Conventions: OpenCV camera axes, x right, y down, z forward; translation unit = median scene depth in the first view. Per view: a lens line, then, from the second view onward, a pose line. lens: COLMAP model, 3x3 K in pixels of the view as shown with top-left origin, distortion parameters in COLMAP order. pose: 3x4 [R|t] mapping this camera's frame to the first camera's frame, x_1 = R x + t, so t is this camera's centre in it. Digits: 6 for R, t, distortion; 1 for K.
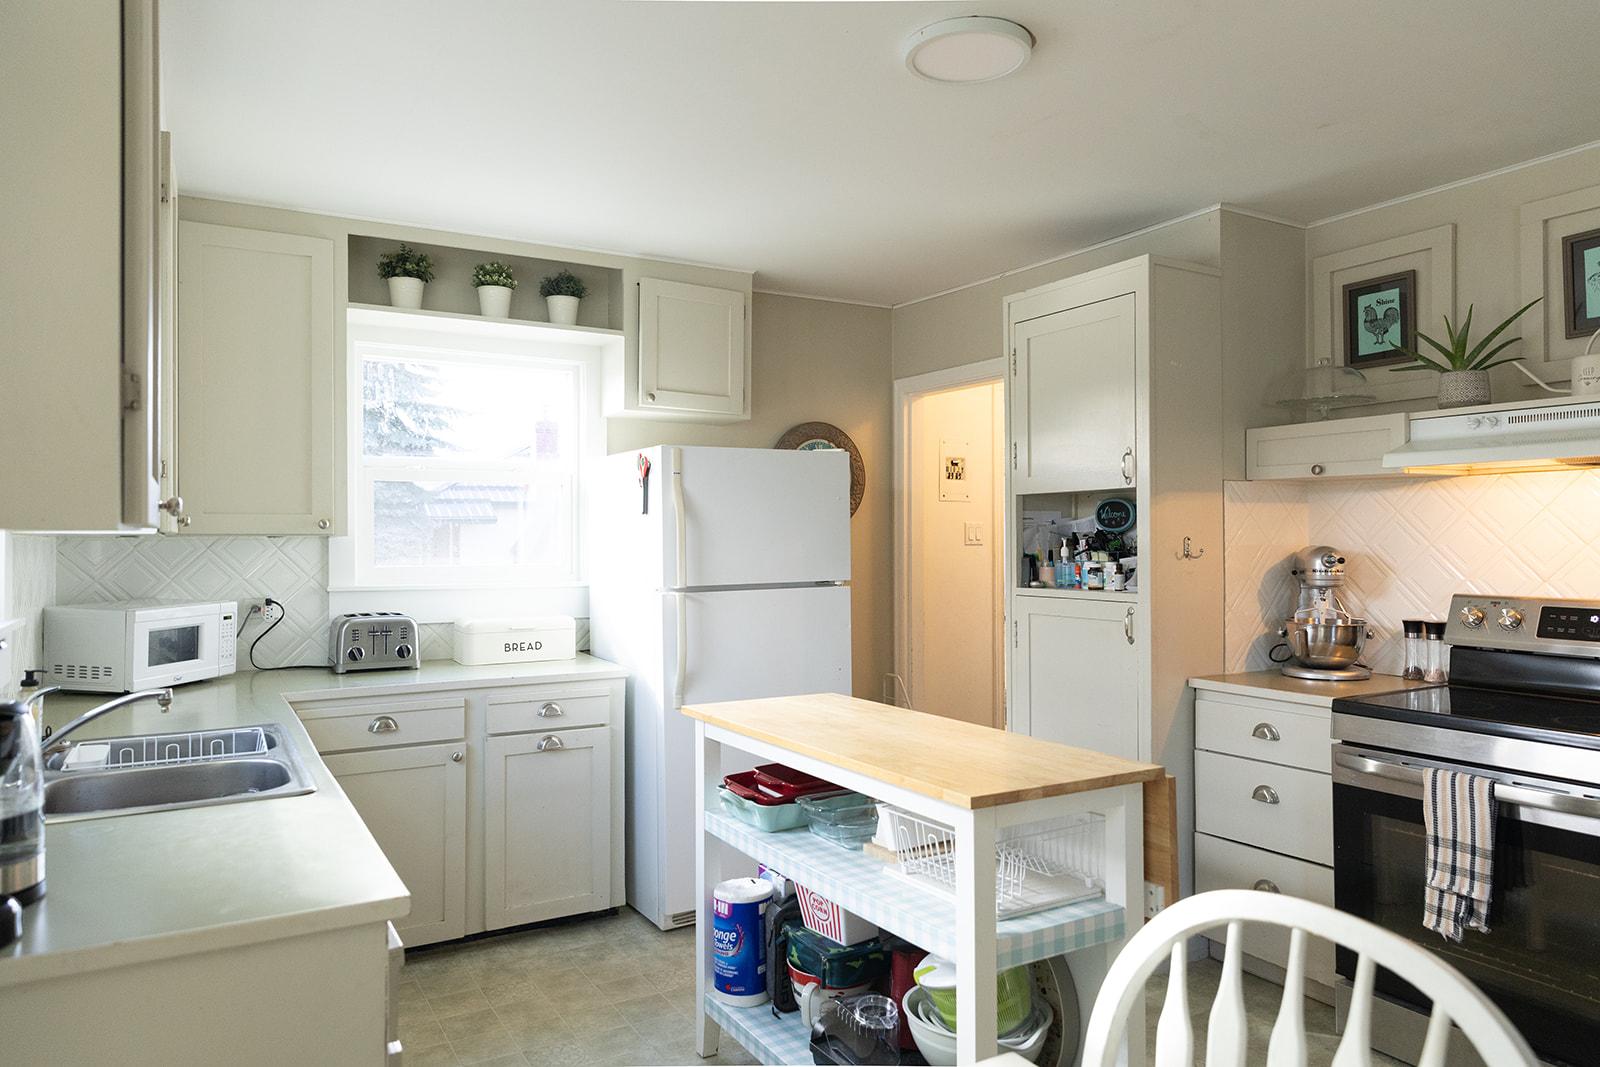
lens RADIAL K [[1033.0, 0, 811.8], [0, 1033.0, 533.8], [0, 0, 1]] dist [-0.000746, 0.002481]
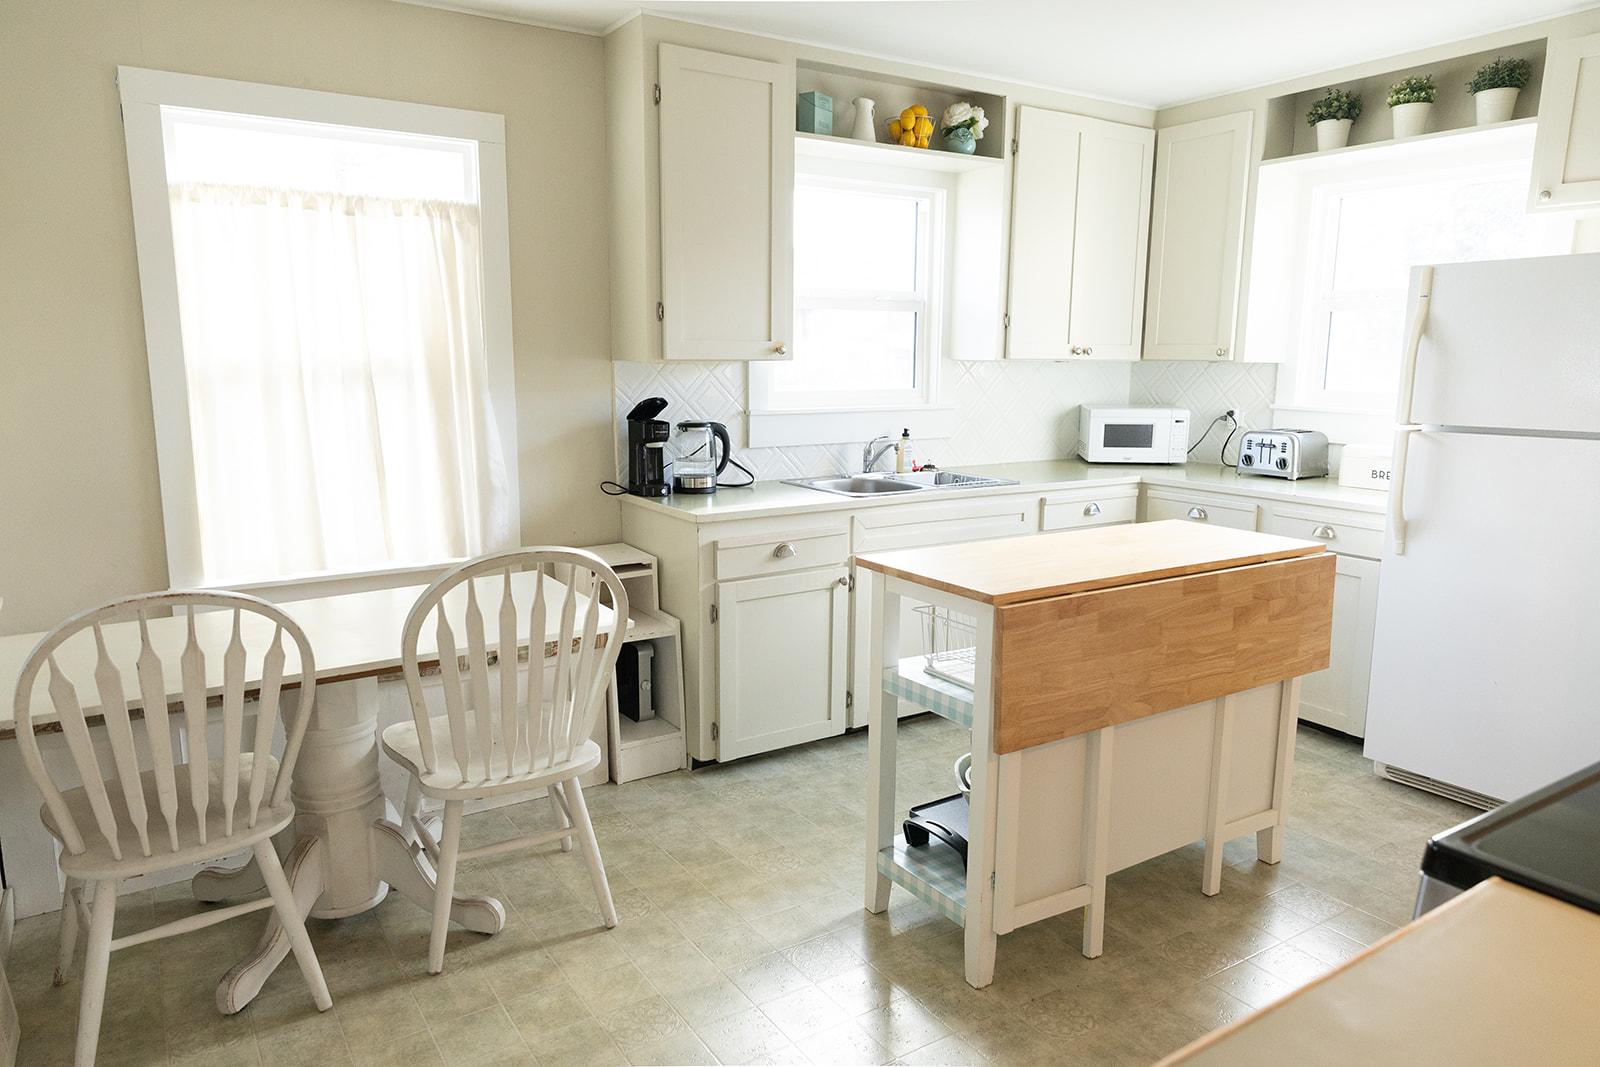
lens RADIAL K [[1033.0, 0, 797.2], [0, 1033.0, 544.2], [0, 0, 1]] dist [-0.000746, 0.002481]
pose [[0.033677, 0.189321, -0.981338, 0.813398], [0.001159, 0.981887, 0.189466, -0.019650], [0.999432, -0.007518, 0.032848, 0.448375]]
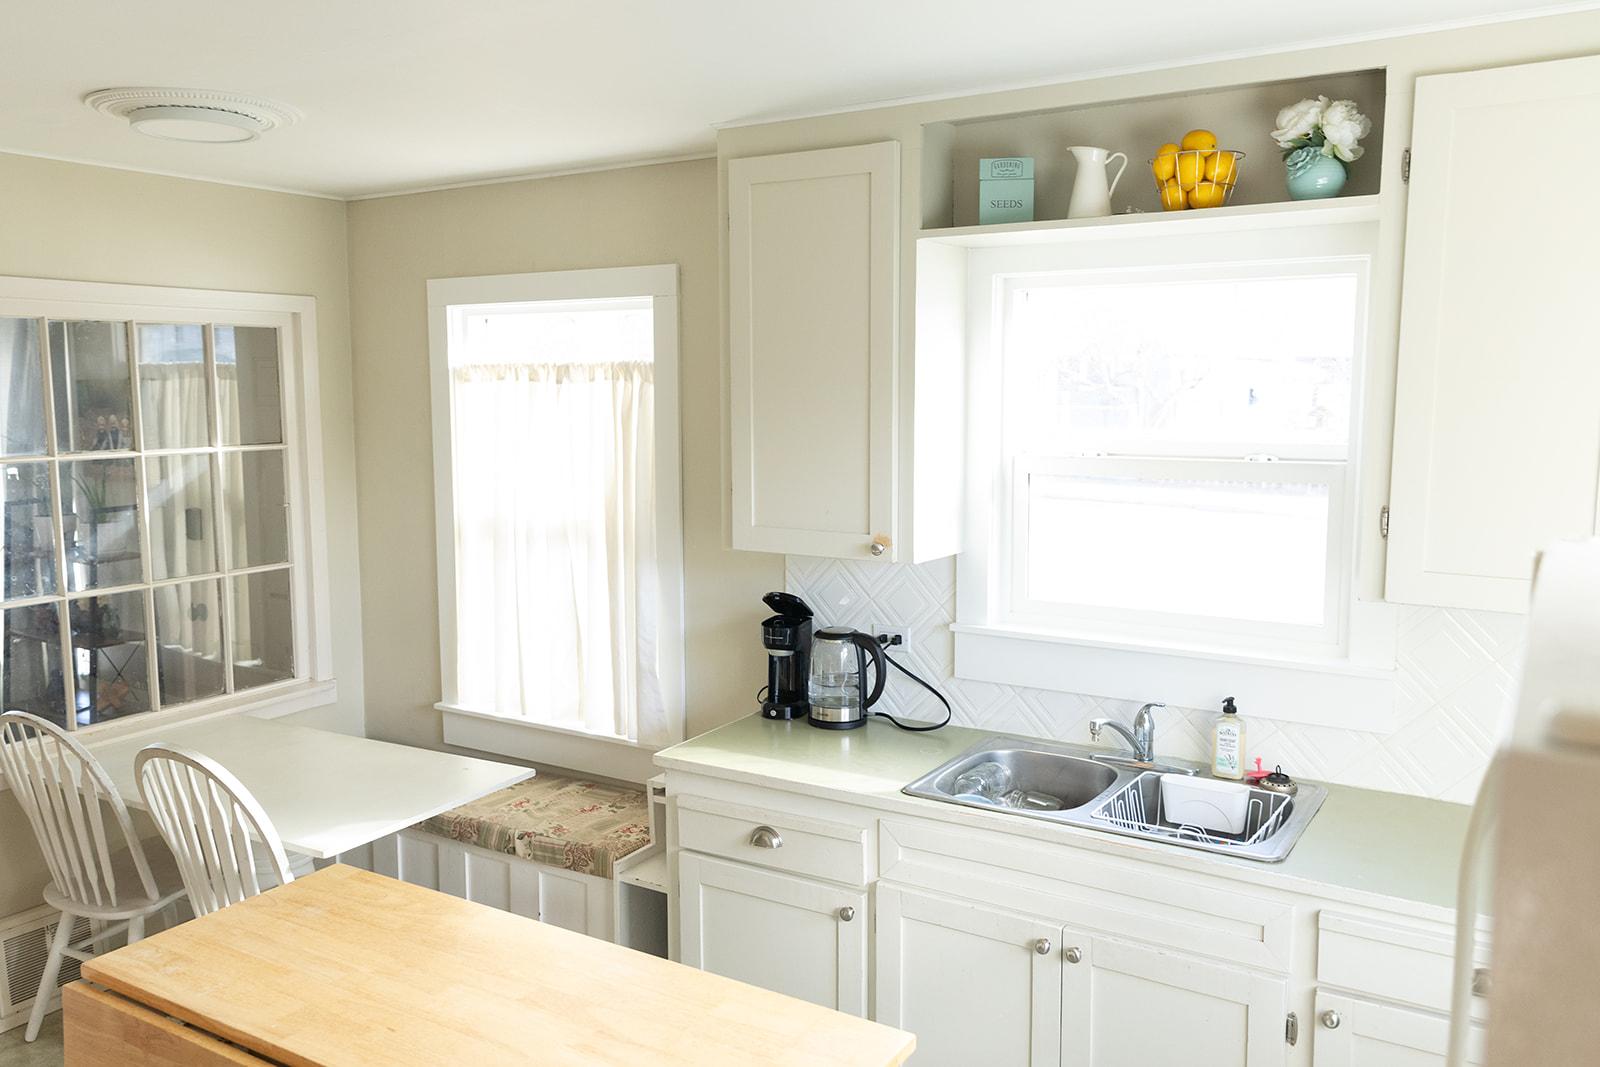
lens RADIAL K [[1236.6, 0, 801.6], [0, 1236.6, 533.7], [0, 0, 1]] dist [0.015371, 0.004611]
pose [[-0.877994, 0.051883, -0.475851, 0.172767], [0.001924, 0.994483, 0.104880, -0.117855], [0.478667, 0.091168, -0.873250, 1.216734]]
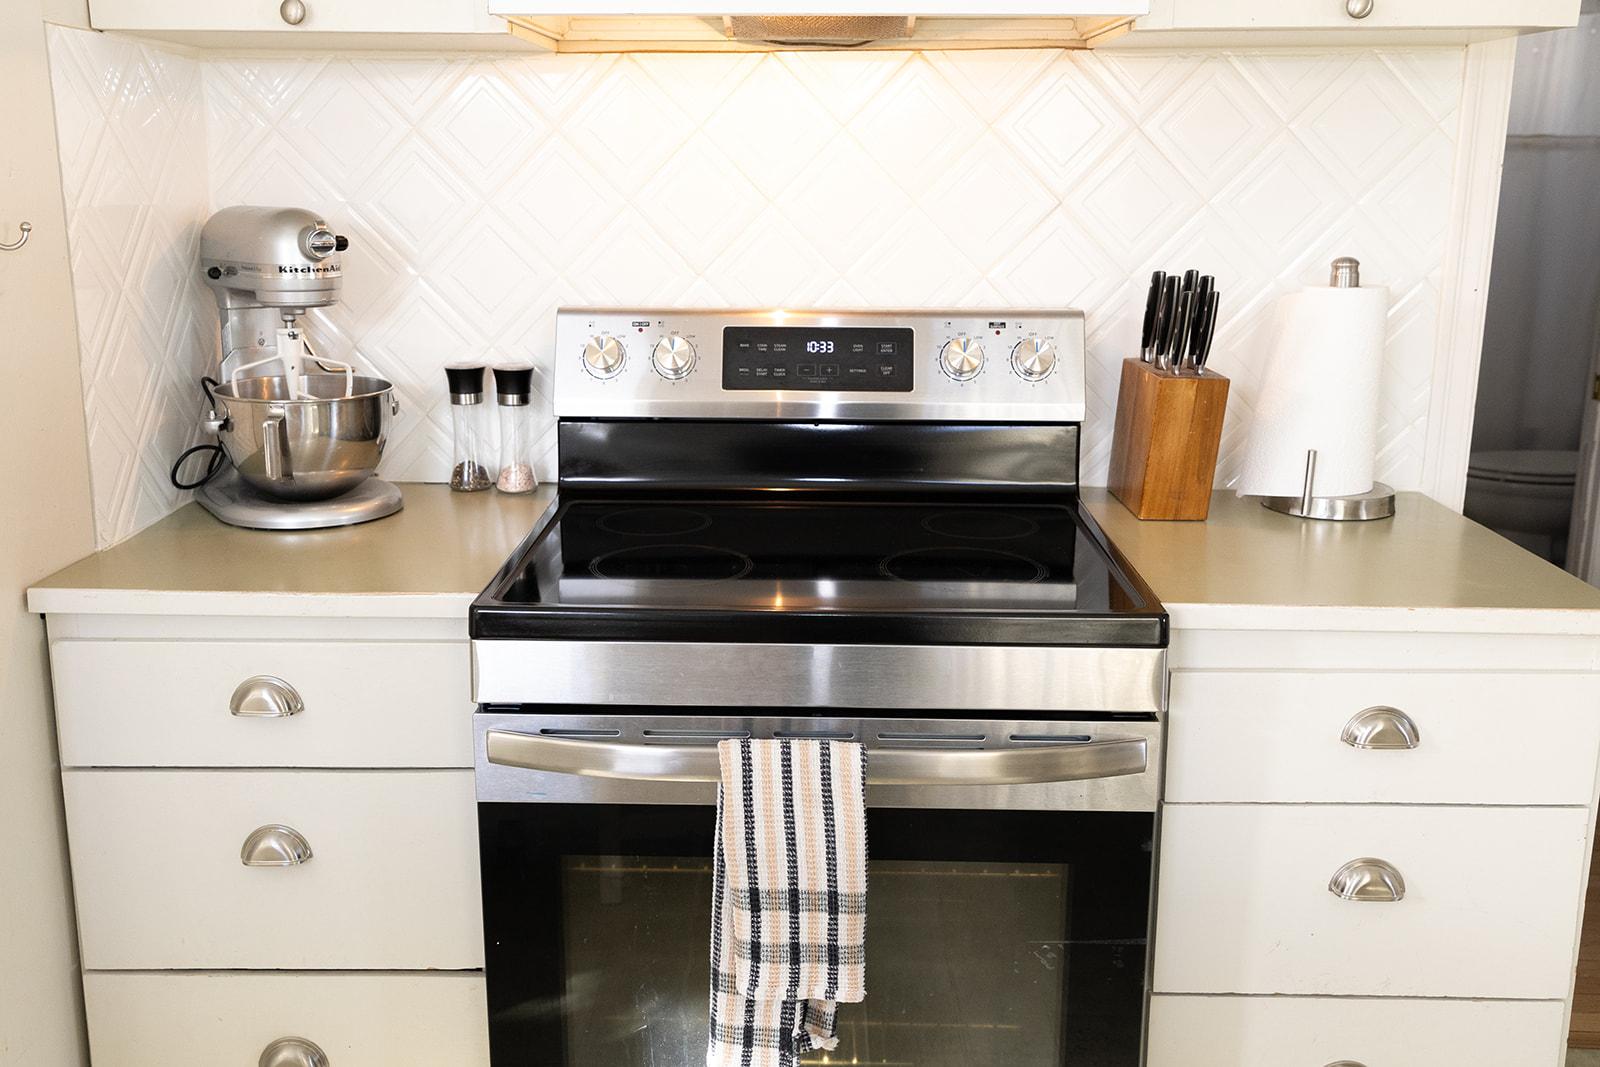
lens RADIAL K [[1542.3, 0, 793.3], [0, 1542.3, 524.5], [0, 0, 1]] dist [-0.000307, 0.000000]
pose [[0.554097, -0.180300, 0.812692, 0.081246], [-0.008058, 0.975055, 0.221816, -0.002919], [-0.832413, -0.129456, 0.538822, 0.484990]]
